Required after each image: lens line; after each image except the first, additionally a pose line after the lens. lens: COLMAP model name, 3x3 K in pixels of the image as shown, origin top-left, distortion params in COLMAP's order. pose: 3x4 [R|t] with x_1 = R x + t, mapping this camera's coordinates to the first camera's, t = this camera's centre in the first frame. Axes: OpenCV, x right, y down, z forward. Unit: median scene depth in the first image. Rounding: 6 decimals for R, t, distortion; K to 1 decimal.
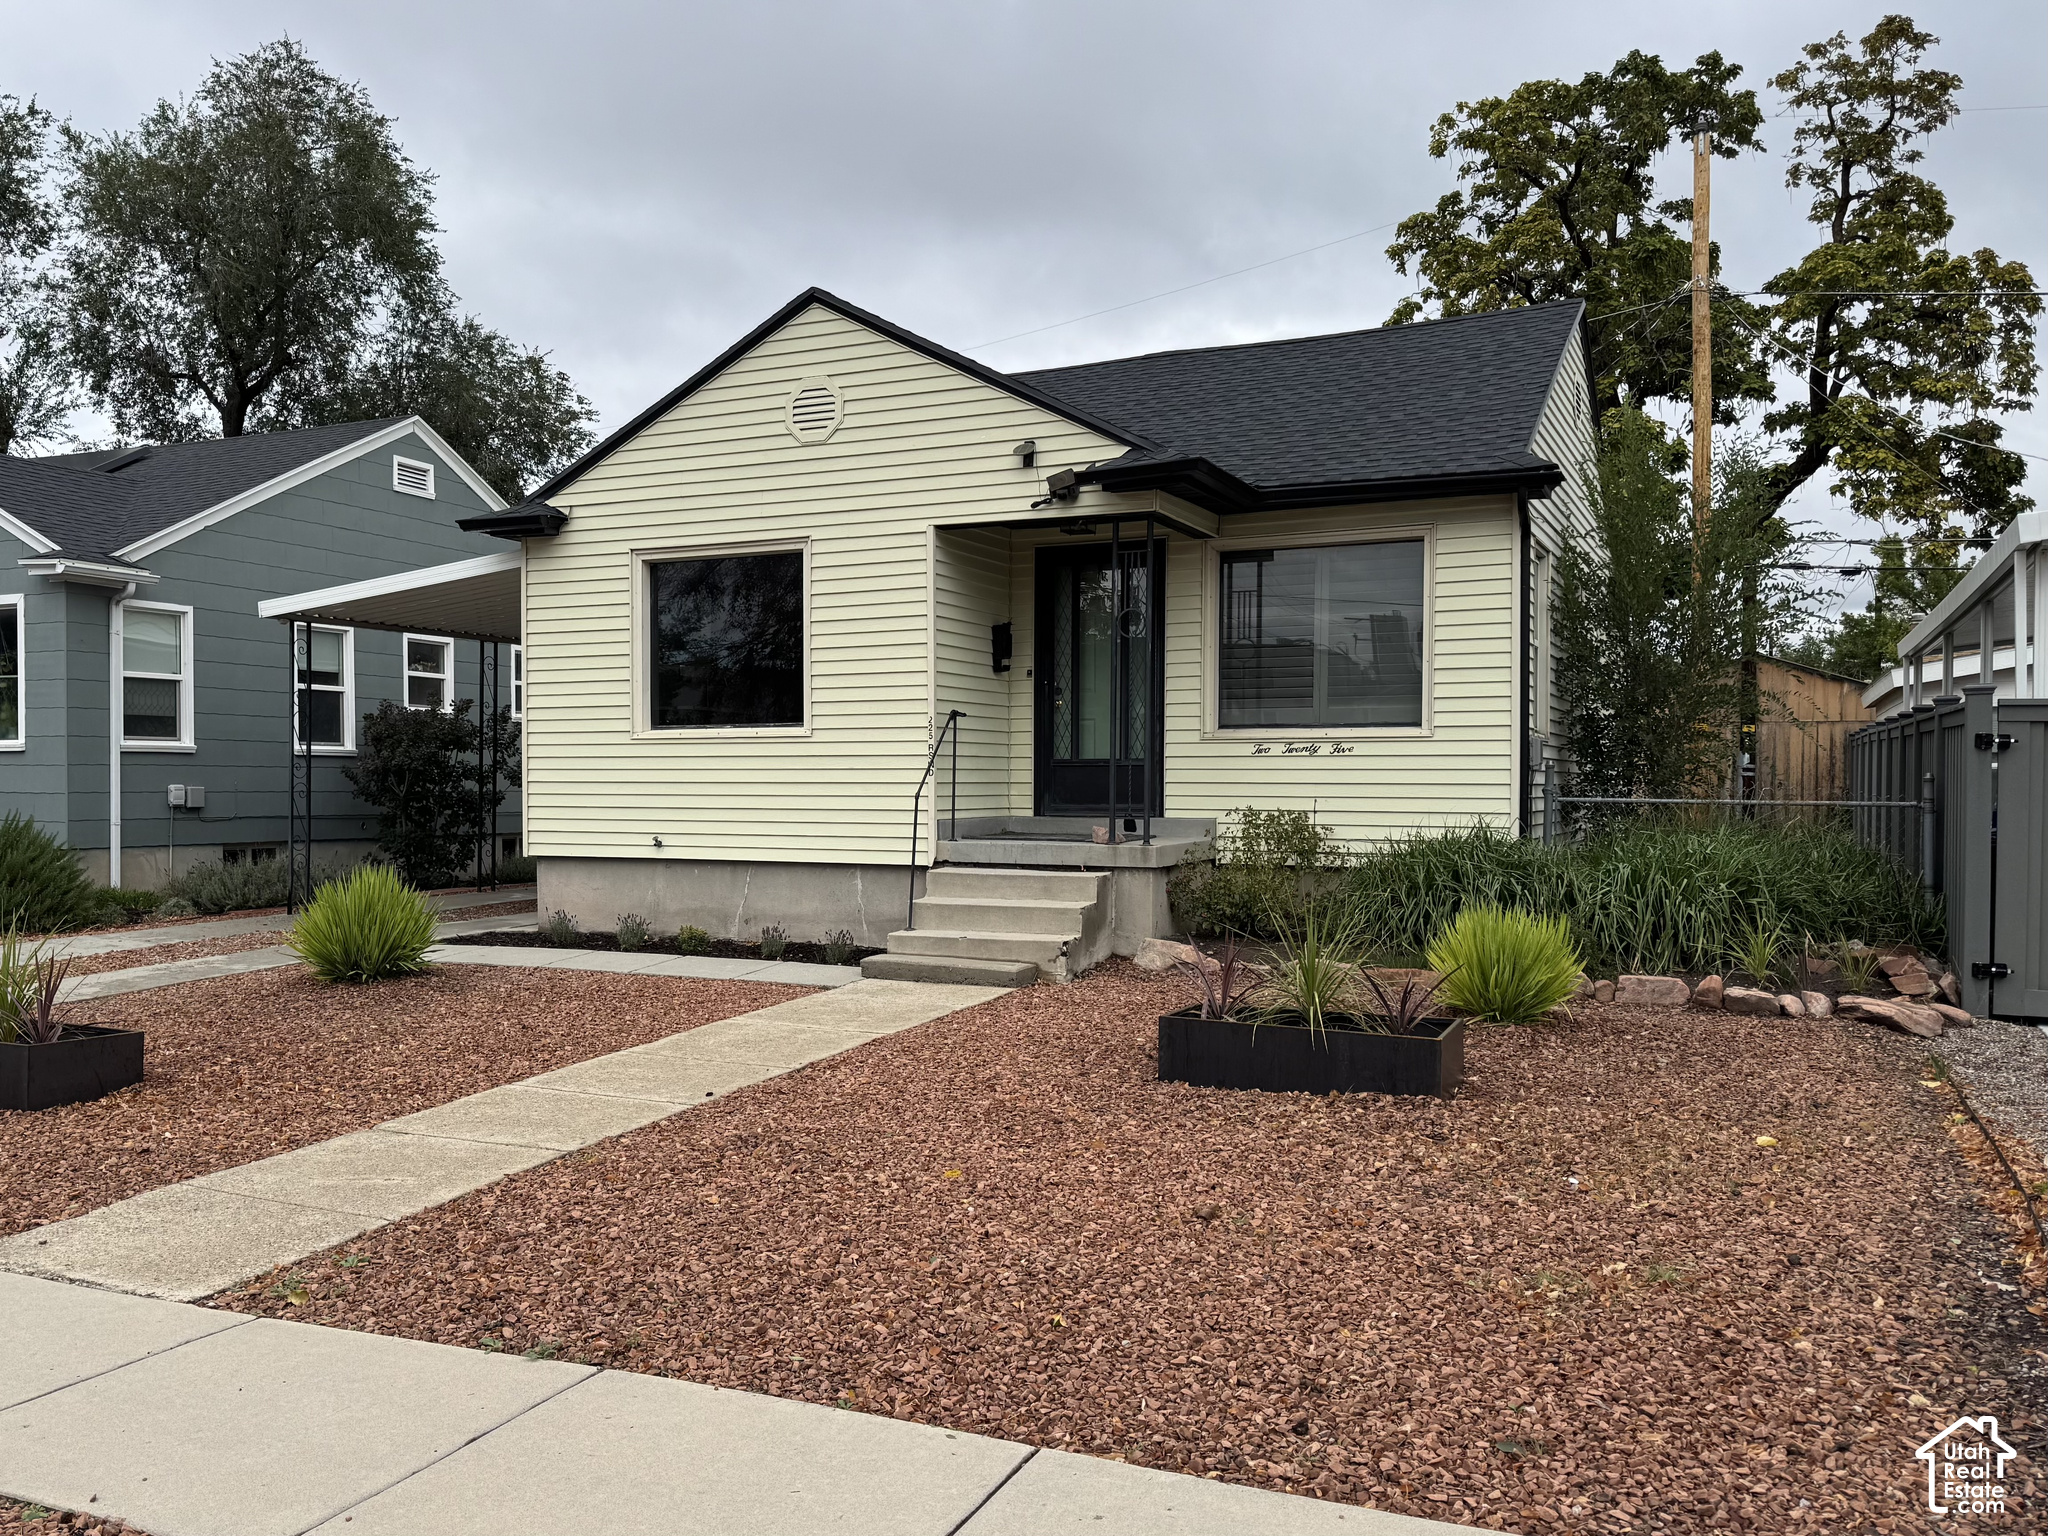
lens RADIAL K [[1428.3, 0, 1026.7], [0, 1428.3, 772.9], [0, 0, 1]] dist [0.031904, -0.035421]
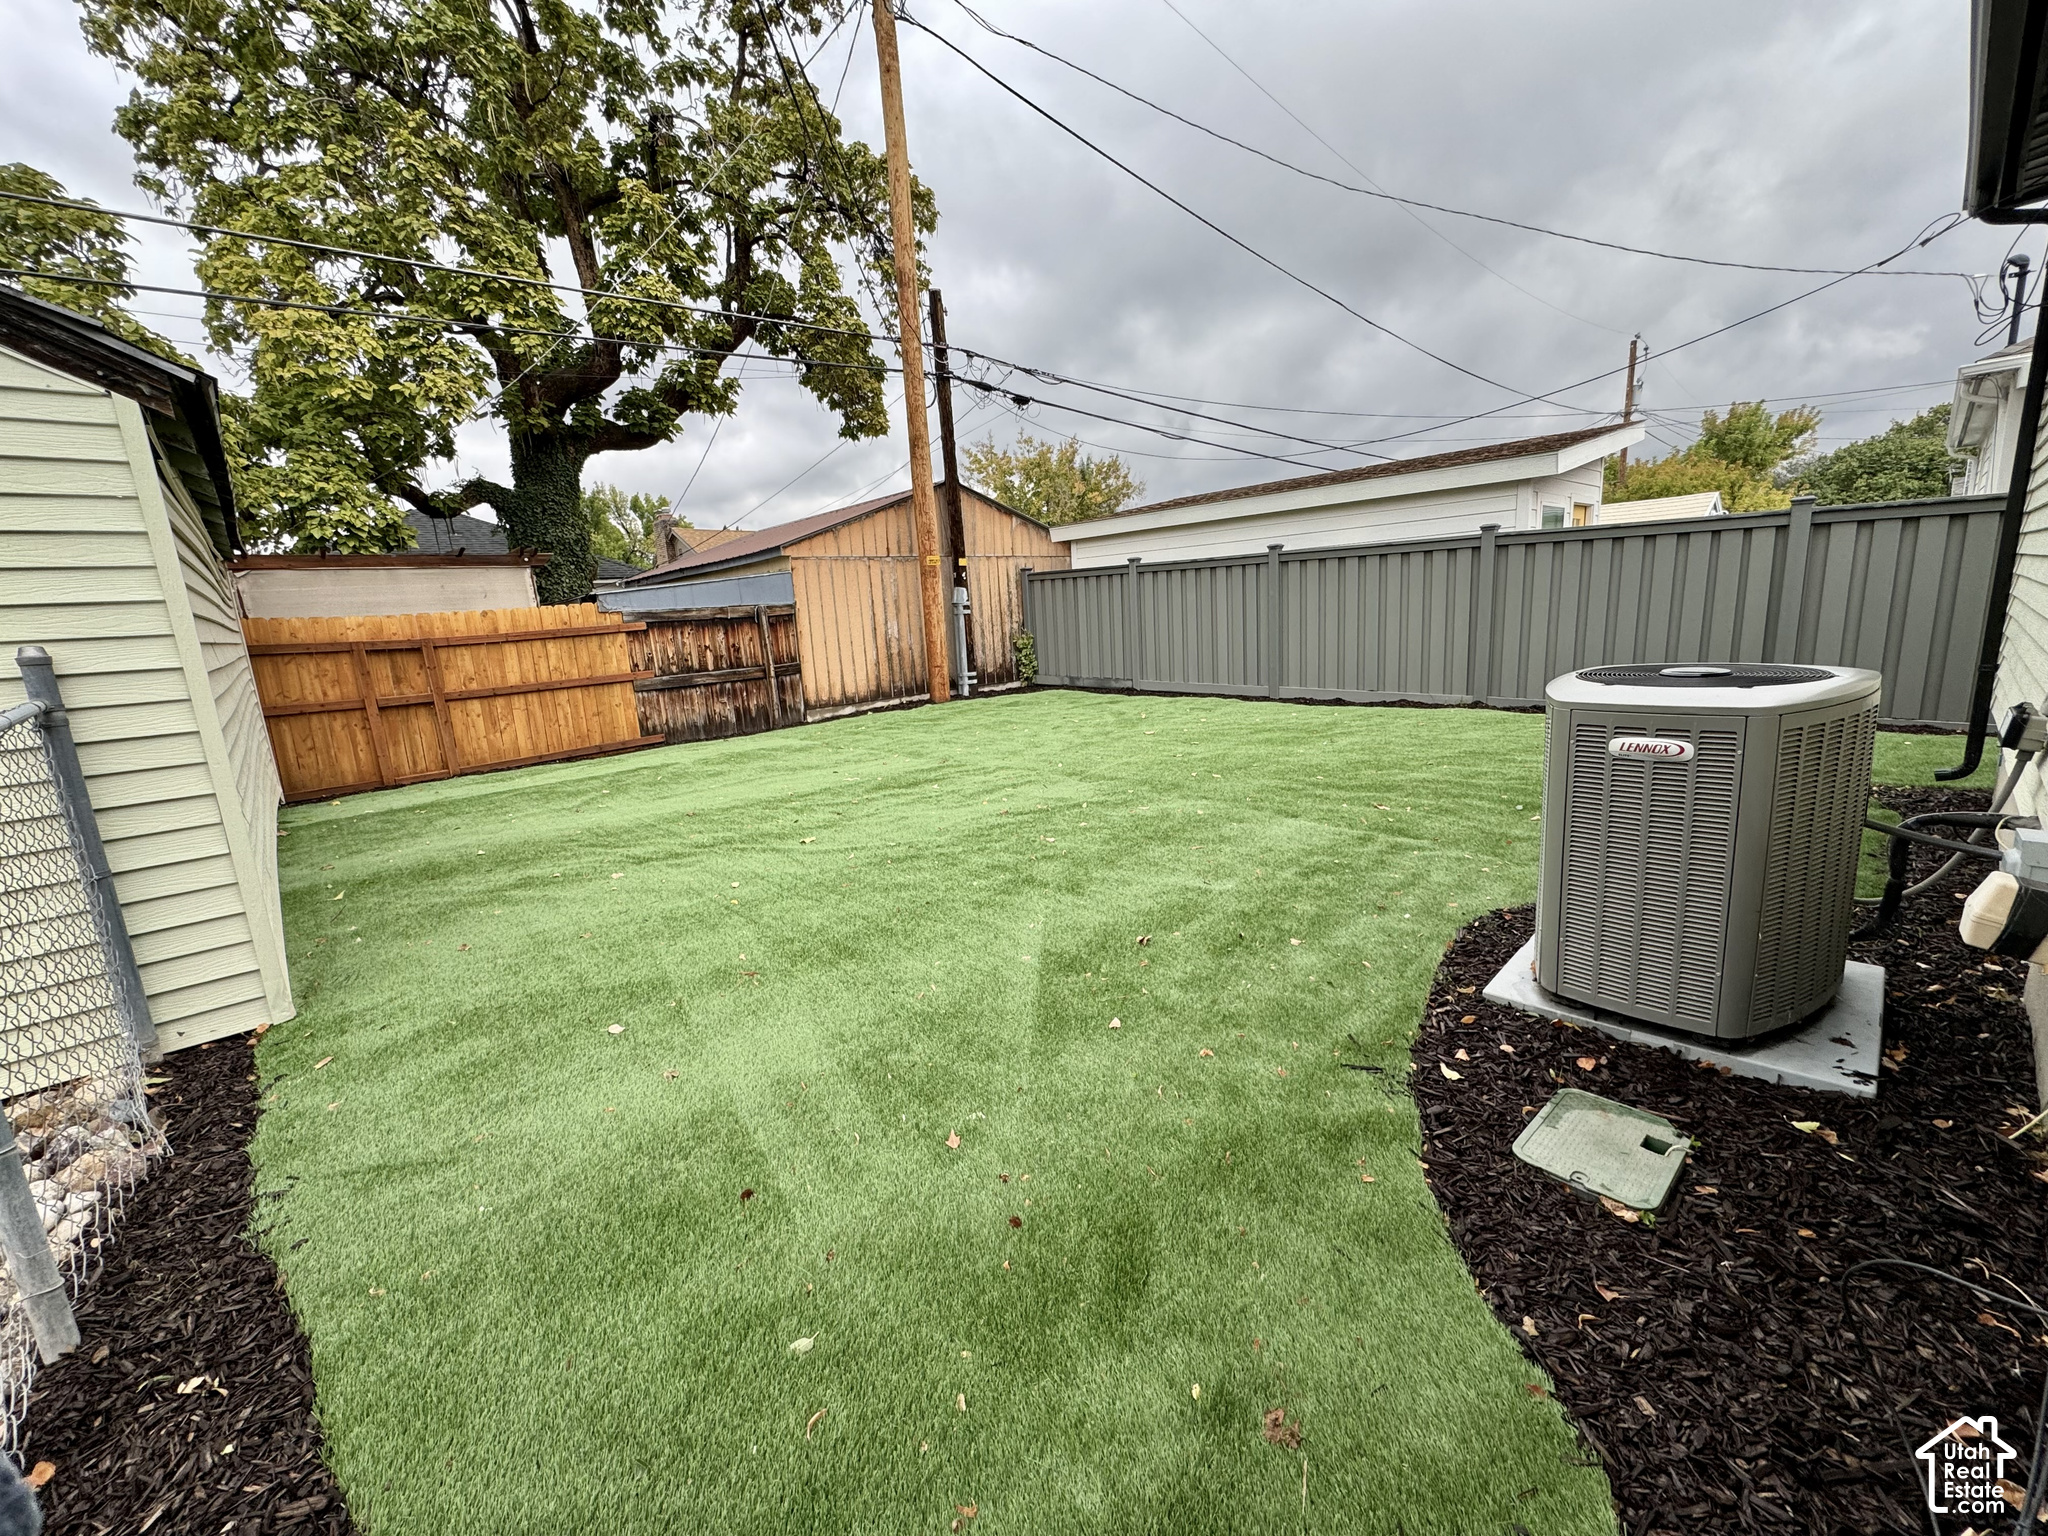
lens RADIAL K [[820.2, 0, 1017.8], [0, 820.2, 771.0], [0, 0, 1]] dist [-0.003372, -0.000798]
pose [[0.335193, -0.202799, 0.920064, -0.002156], [0.061399, 0.979185, 0.193462, 0.001061], [-0.940147, -0.008357, 0.340668, 0.790343]]
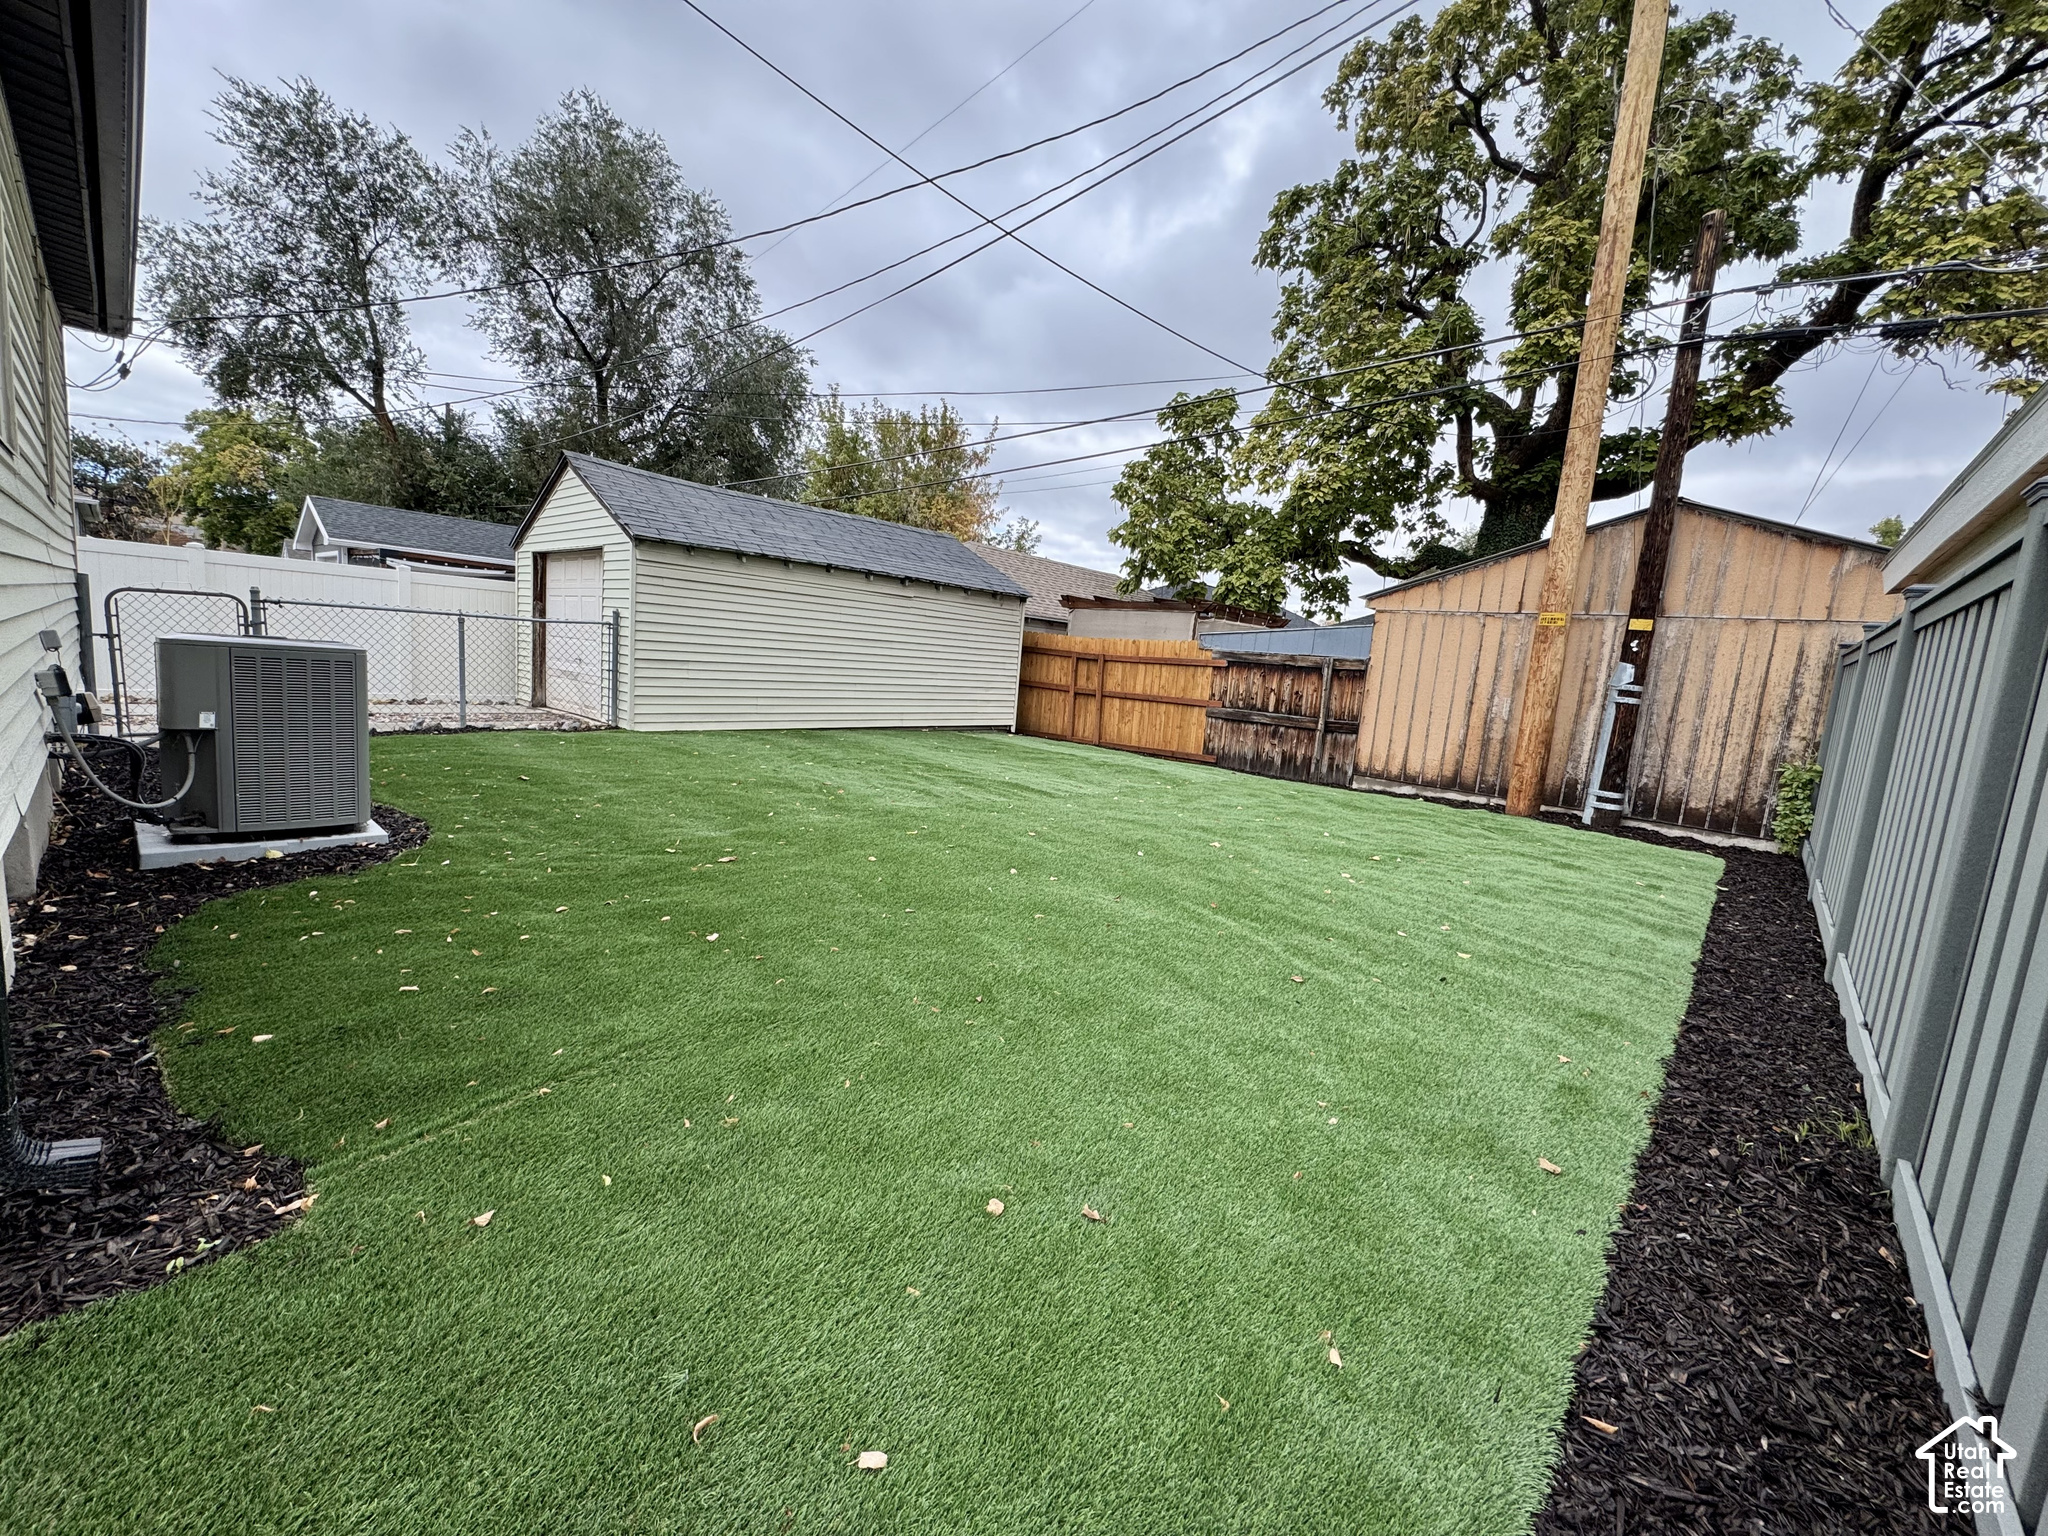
lens RADIAL K [[820.2, 0, 1022.5], [0, 820.2, 757.7], [0, 0, 1]] dist [-0.003372, -0.000798]
pose [[0.966476, 0.111255, -0.231402, 0.339045], [-0.084947, 0.989044, 0.120727, 0.004712], [0.242299, -0.097023, 0.965338, 0.604968]]
